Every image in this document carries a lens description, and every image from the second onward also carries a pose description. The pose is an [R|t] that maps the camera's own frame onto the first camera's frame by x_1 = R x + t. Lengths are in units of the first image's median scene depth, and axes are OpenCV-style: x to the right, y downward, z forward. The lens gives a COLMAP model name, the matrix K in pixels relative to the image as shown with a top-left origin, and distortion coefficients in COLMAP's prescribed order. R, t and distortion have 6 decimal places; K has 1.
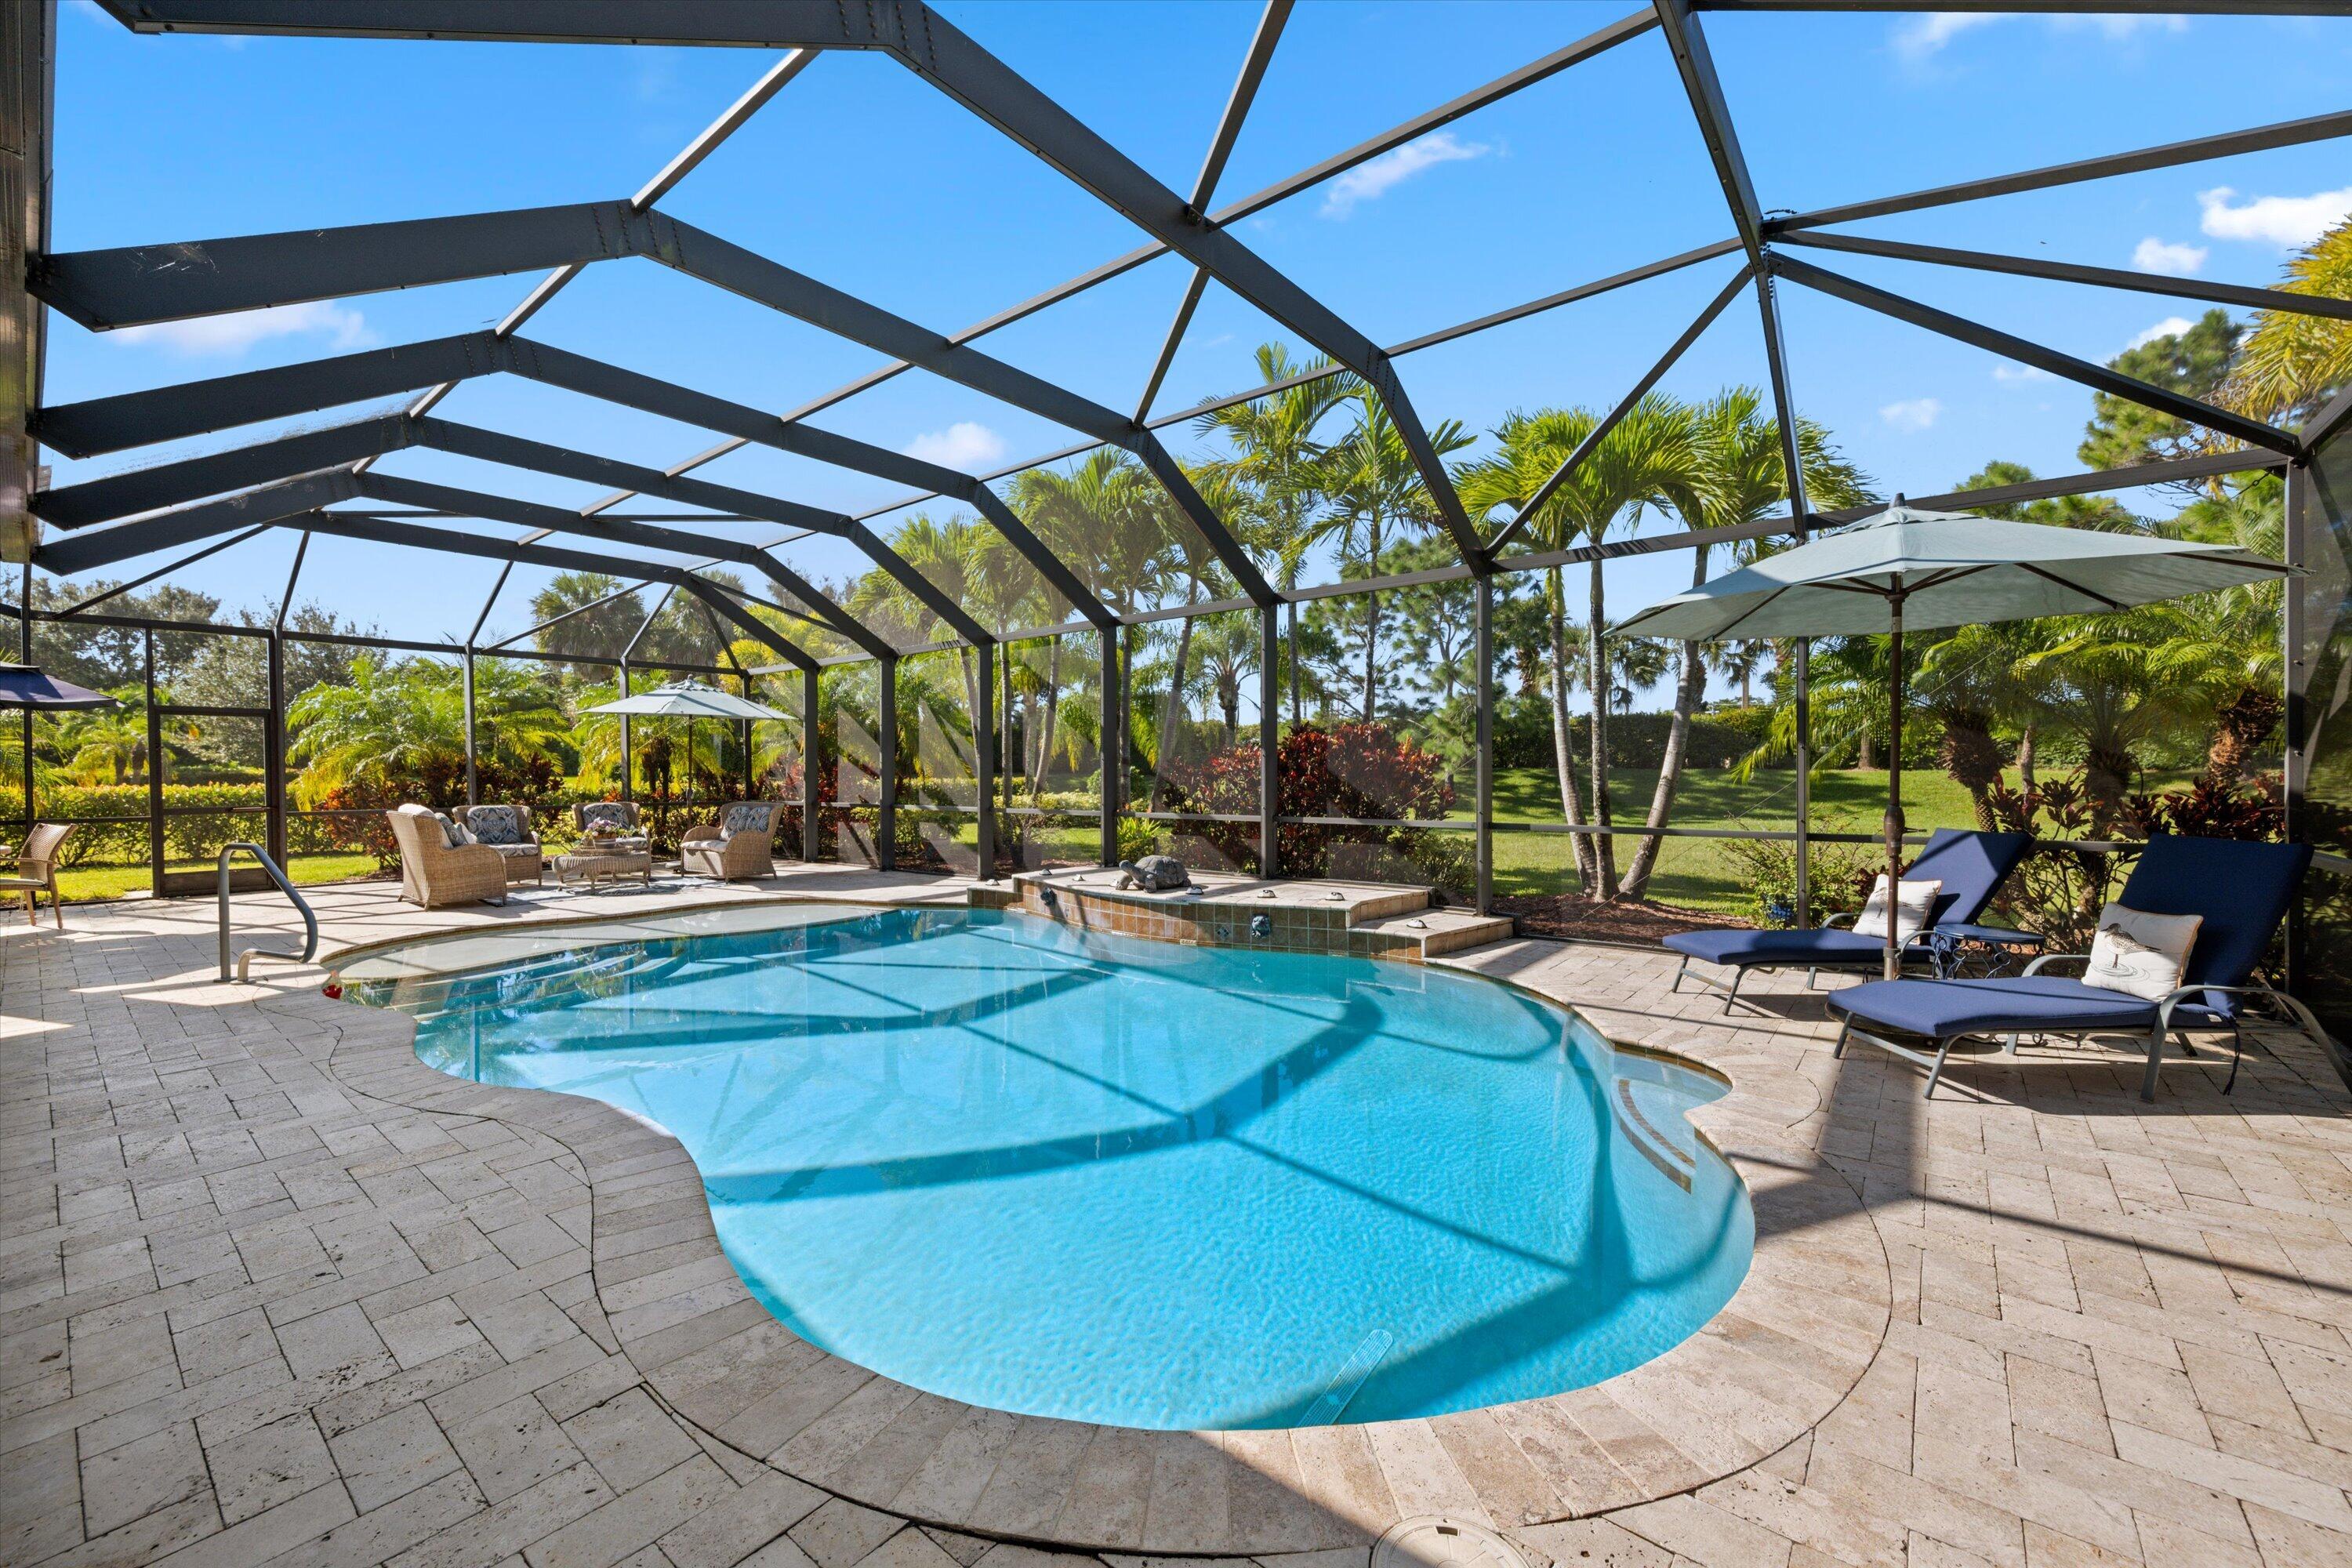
lens RADIAL K [[947.9, 0, 1182.6], [0, 947.9, 772.2], [0, 0, 1]] dist [0.001734, -0.000016]
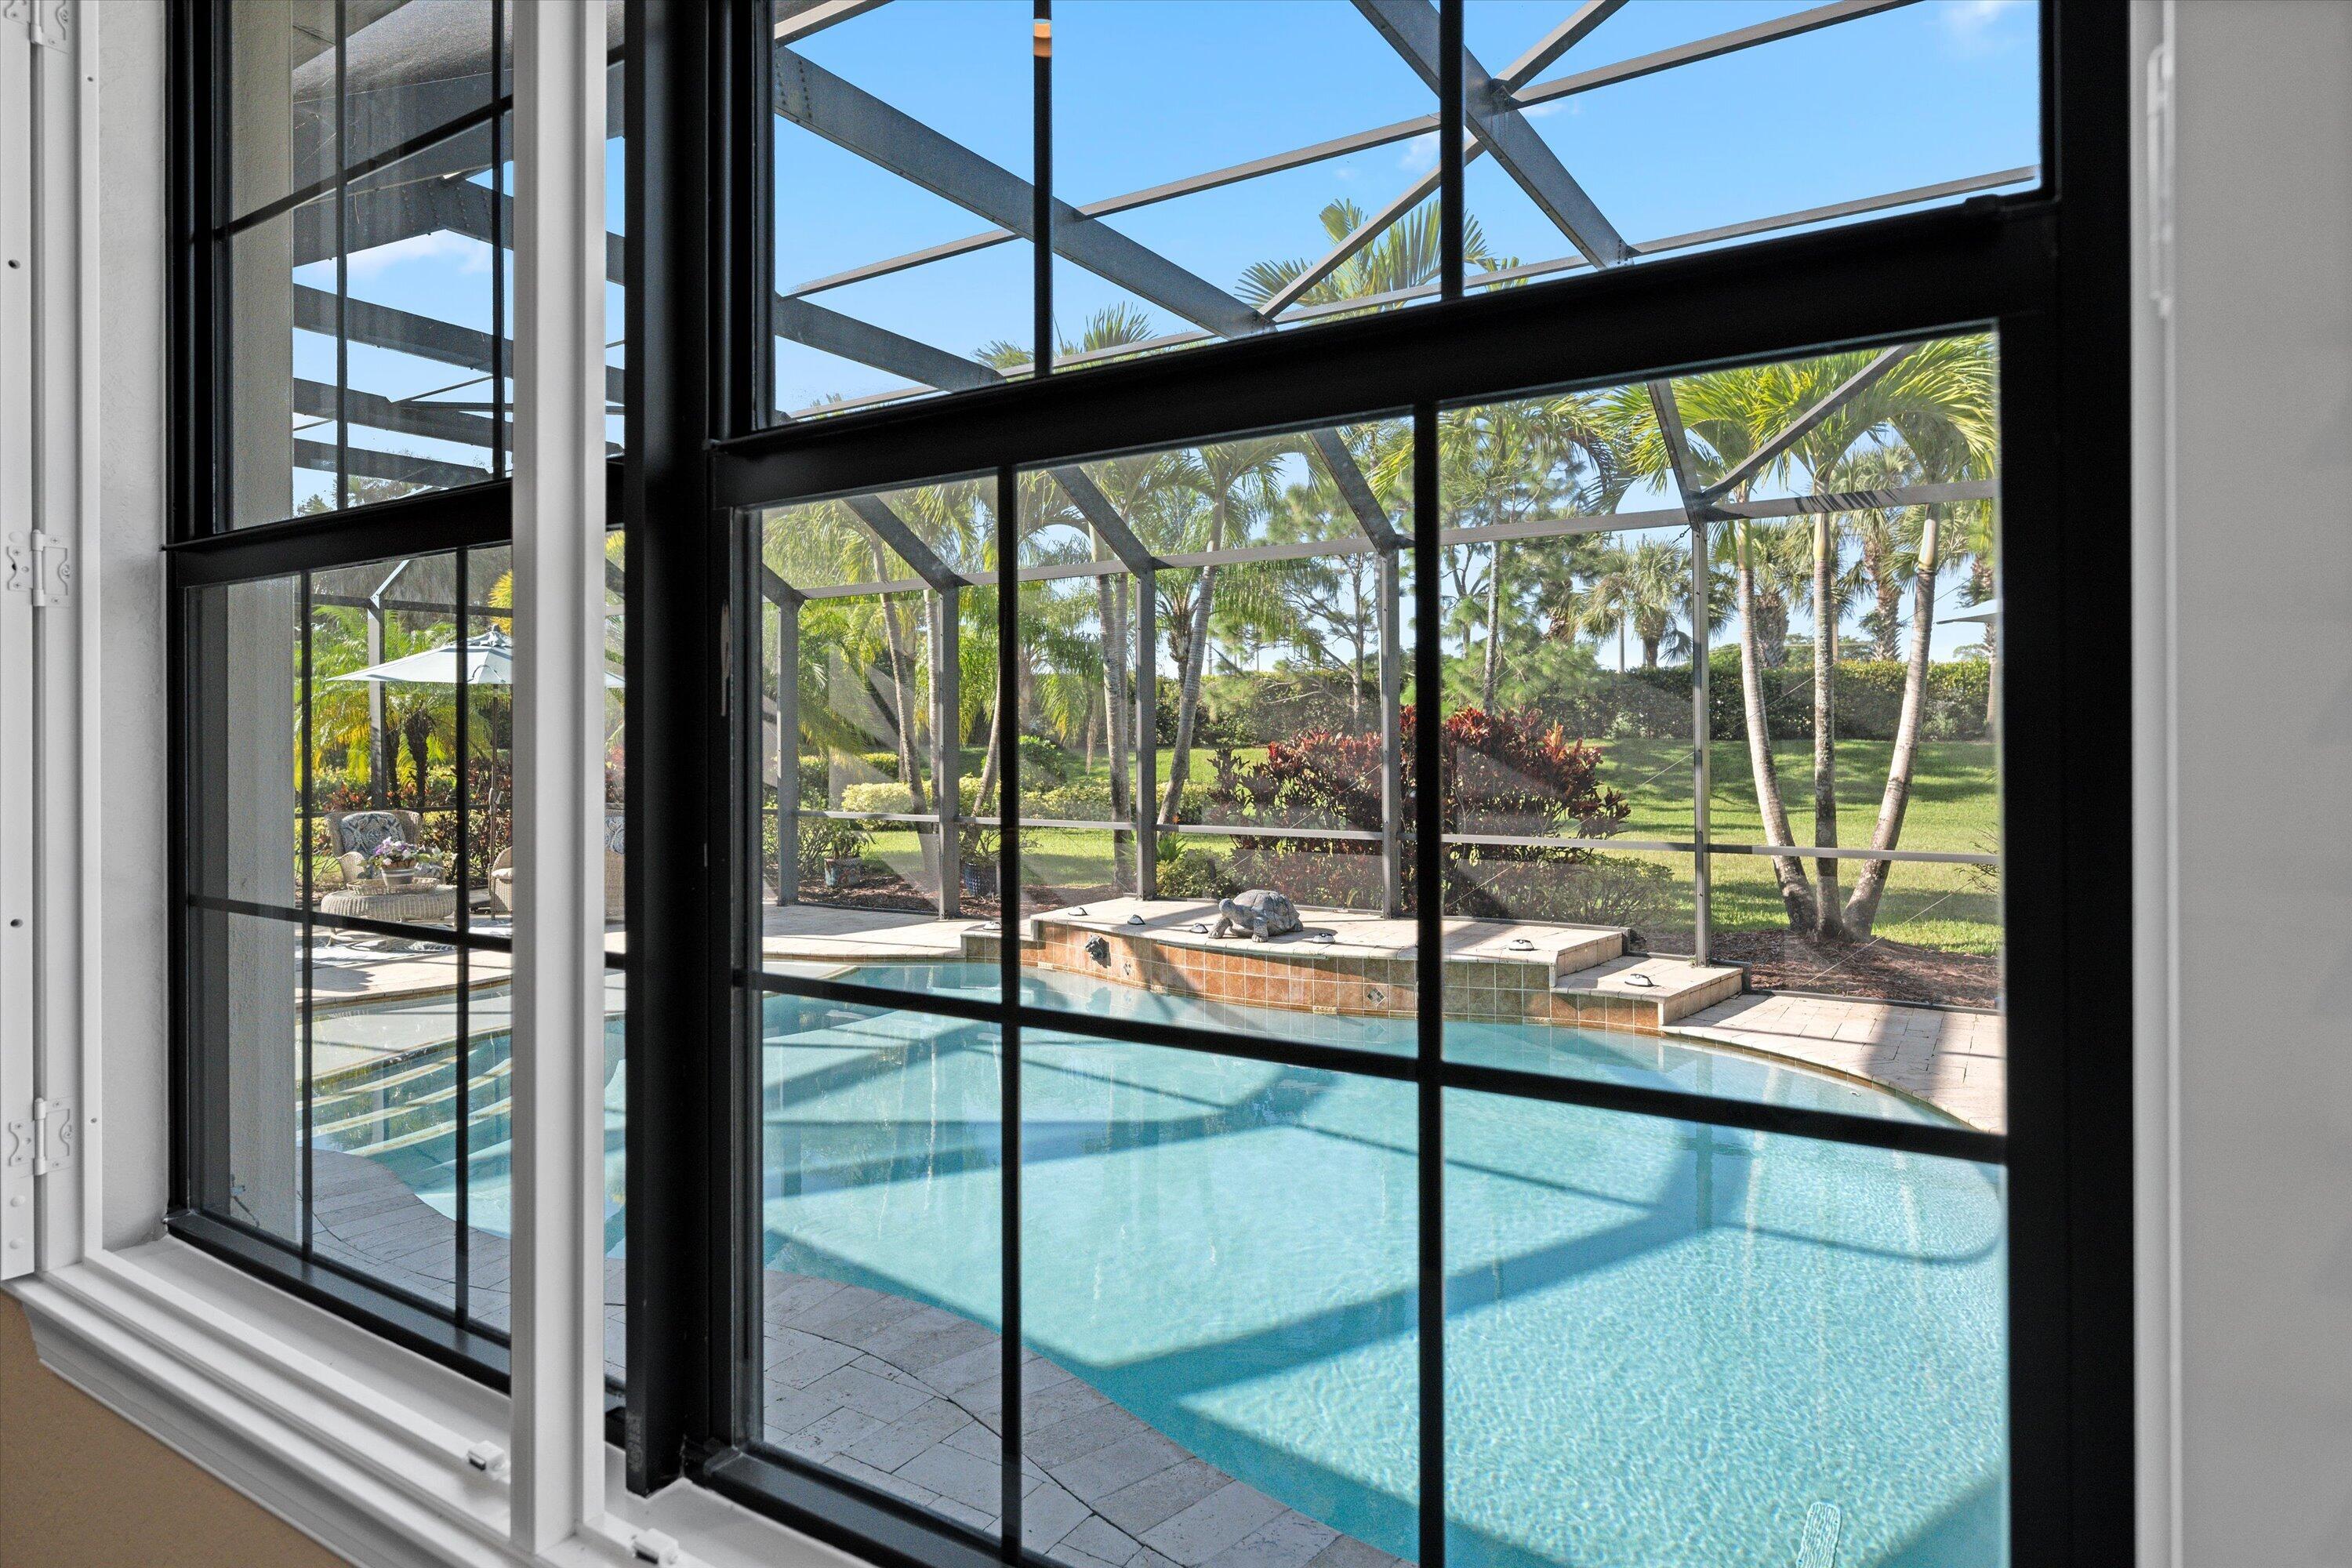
lens RADIAL K [[1339.1, 0, 1178.8], [0, 1339.1, 722.5], [0, 0, 1]] dist [0.000508, 0.000114]
pose [[0.993333, -0.000427, 0.115278, -0.225742], [0.001330, 0.999969, -0.007754, -0.037808], [-0.115271, 0.007856, 0.993303, -0.034819]]
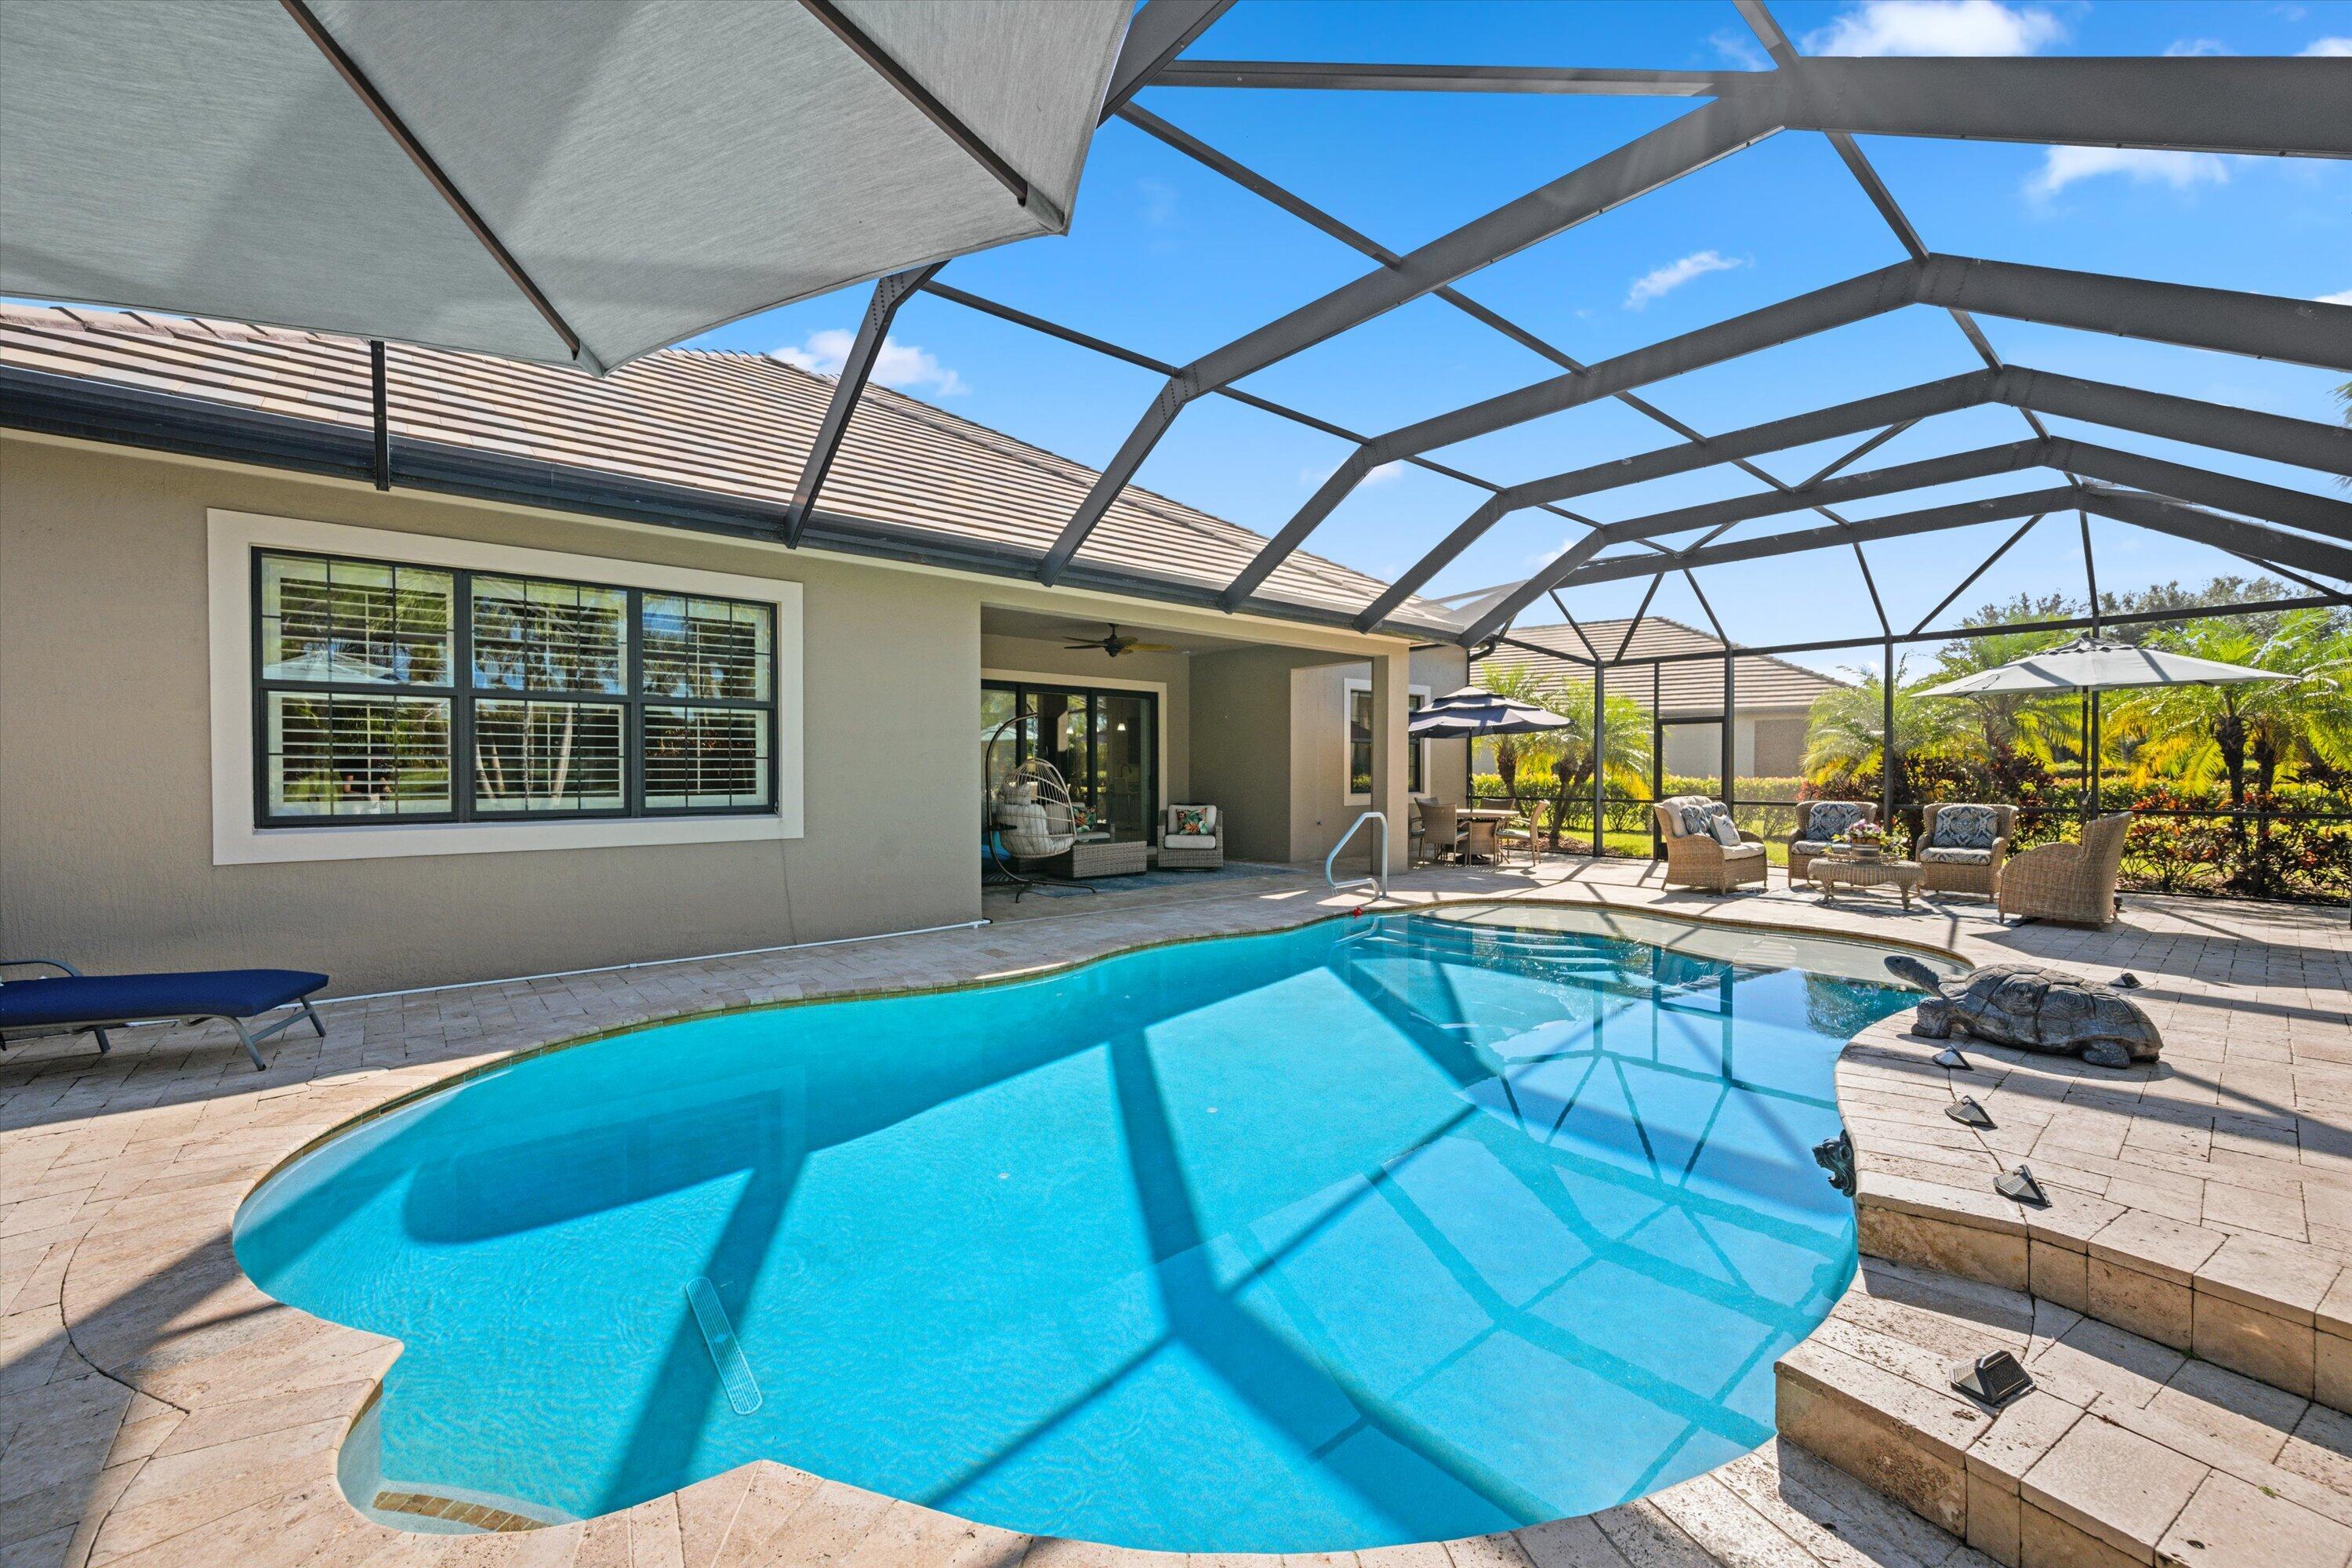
lens RADIAL K [[916.5, 0, 1176.0], [0, 916.5, 784.0], [0, 0, 1]] dist [-0.003509, -0.000213]
pose [[-0.185292, 0.018574, -0.982508, 0.468917], [-0.000199, 0.999821, 0.018939, -0.000144], [0.982684, 0.003705, -0.185255, 0.745345]]
